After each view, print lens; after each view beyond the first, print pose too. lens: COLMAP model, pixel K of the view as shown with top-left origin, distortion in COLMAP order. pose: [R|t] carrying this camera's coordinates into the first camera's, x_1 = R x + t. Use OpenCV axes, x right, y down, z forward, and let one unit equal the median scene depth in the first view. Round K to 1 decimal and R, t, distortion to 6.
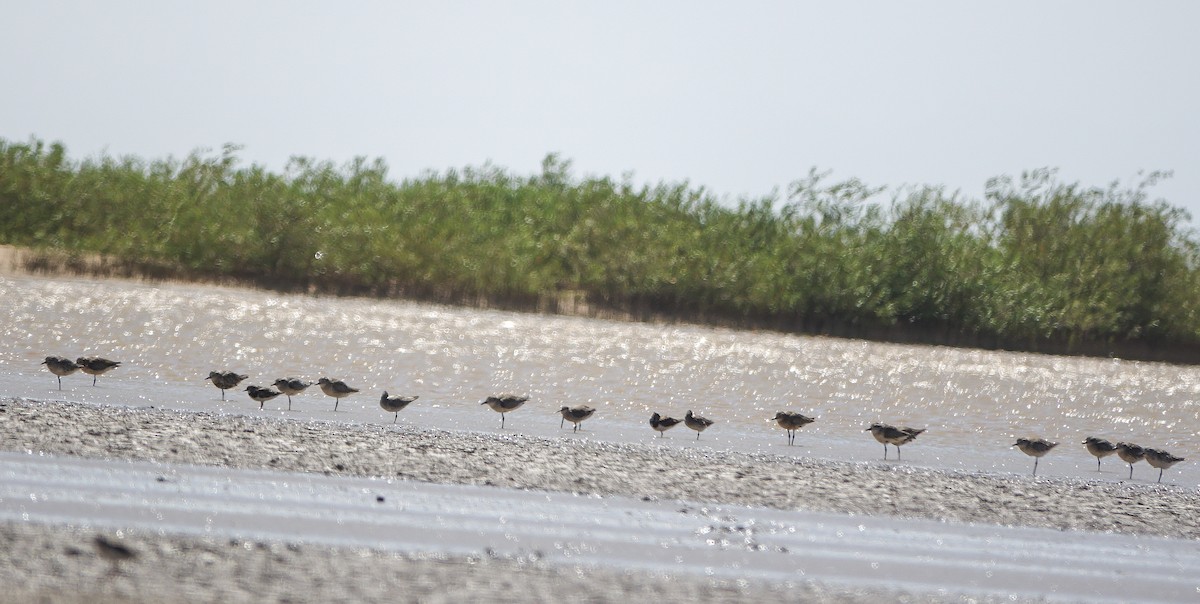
lens RADIAL K [[480.3, 0, 600.0], [0, 480.3, 302.0], [0, 0, 1]] dist [0.000491, 0.000177]
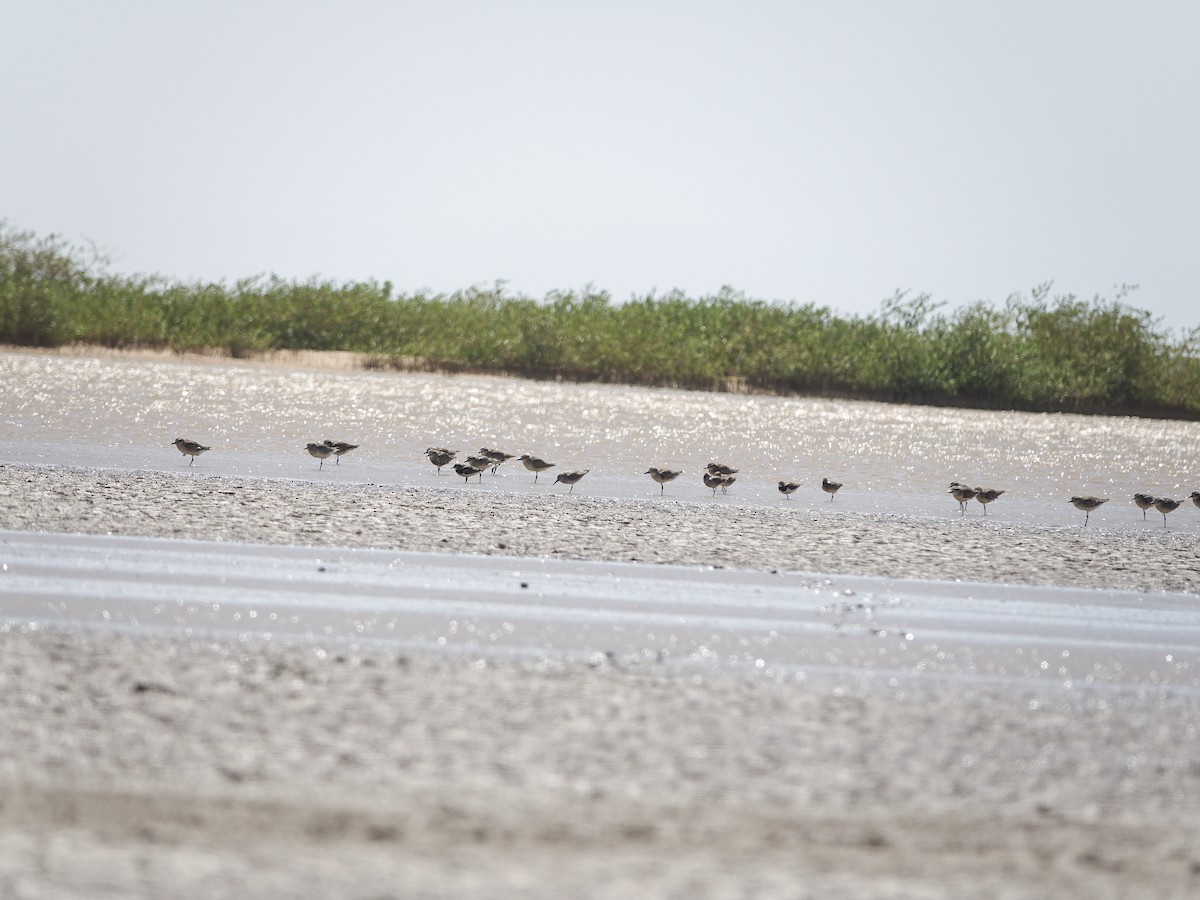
lens RADIAL K [[1017.6, 0, 600.0], [0, 1017.6, 450.0], [0, 0, 1]] dist [-0.000200, -0.001248]
pose [[0.999691, -0.018881, 0.016183, -0.518851], [0.019114, 0.999714, -0.014379, 0.235419], [-0.015907, 0.014684, 0.999766, -2.063458]]
